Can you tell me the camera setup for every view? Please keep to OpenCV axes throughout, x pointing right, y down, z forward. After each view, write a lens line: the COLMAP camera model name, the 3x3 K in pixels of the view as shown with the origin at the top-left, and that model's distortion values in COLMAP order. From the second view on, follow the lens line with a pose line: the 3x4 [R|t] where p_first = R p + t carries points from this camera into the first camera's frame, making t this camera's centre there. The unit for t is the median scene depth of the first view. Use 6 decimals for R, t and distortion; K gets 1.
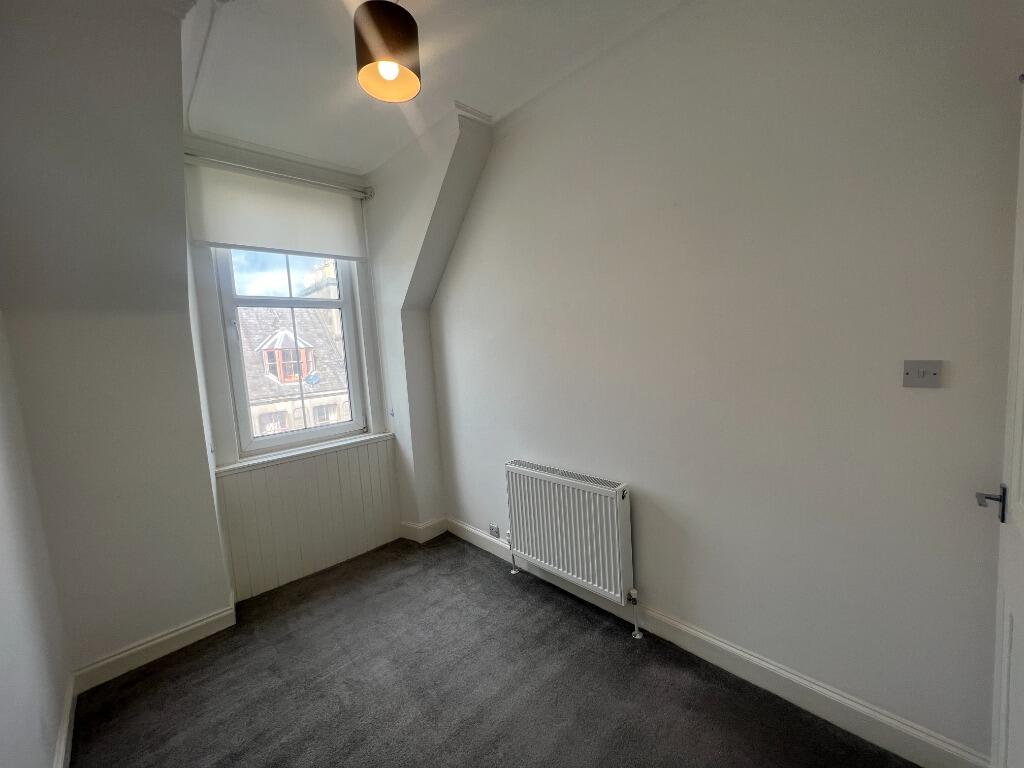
lens RADIAL K [[411.4, 0, 513.9], [0, 411.4, 382.8], [0, 0, 1]] dist [0.002081, 0.000061]
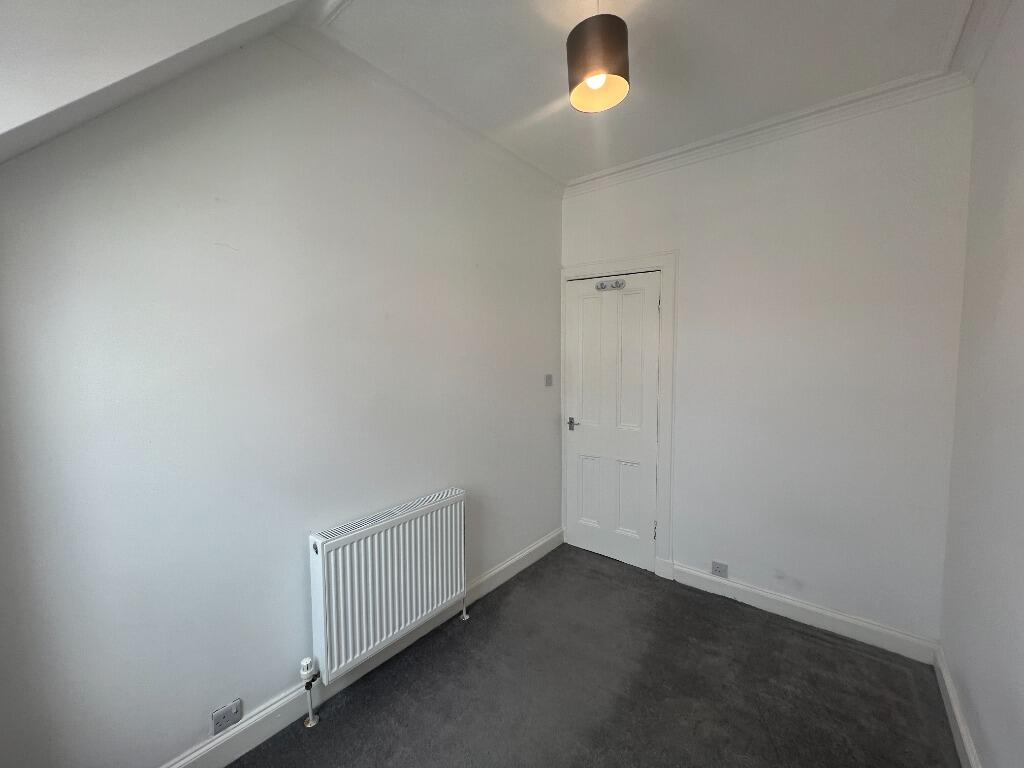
lens RADIAL K [[411.4, 0, 513.8], [0, 411.4, 379.8], [0, 0, 1]] dist [0.002081, 0.000061]
pose [[-0.123909, 0.012818, 0.992211, -0.675424], [0.112230, 0.993682, 0.001178, -0.024417], [-0.985926, 0.111502, -0.124565, 0.727946]]
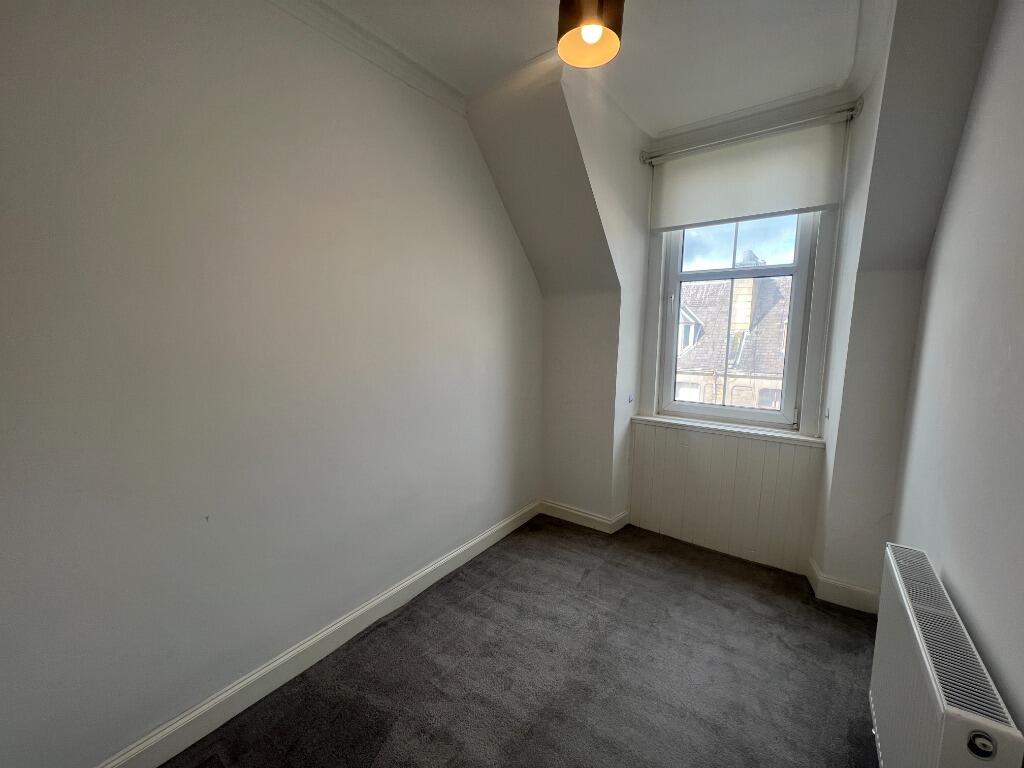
lens RADIAL K [[411.4, 0, 508.8], [0, 411.4, 383.2], [0, 0, 1]] dist [0.002081, 0.000061]
pose [[0.160731, 0.185281, -0.969452, 0.369148], [-0.107286, 0.979682, 0.169449, -0.053182], [0.981150, 0.076773, 0.177344, 0.352002]]
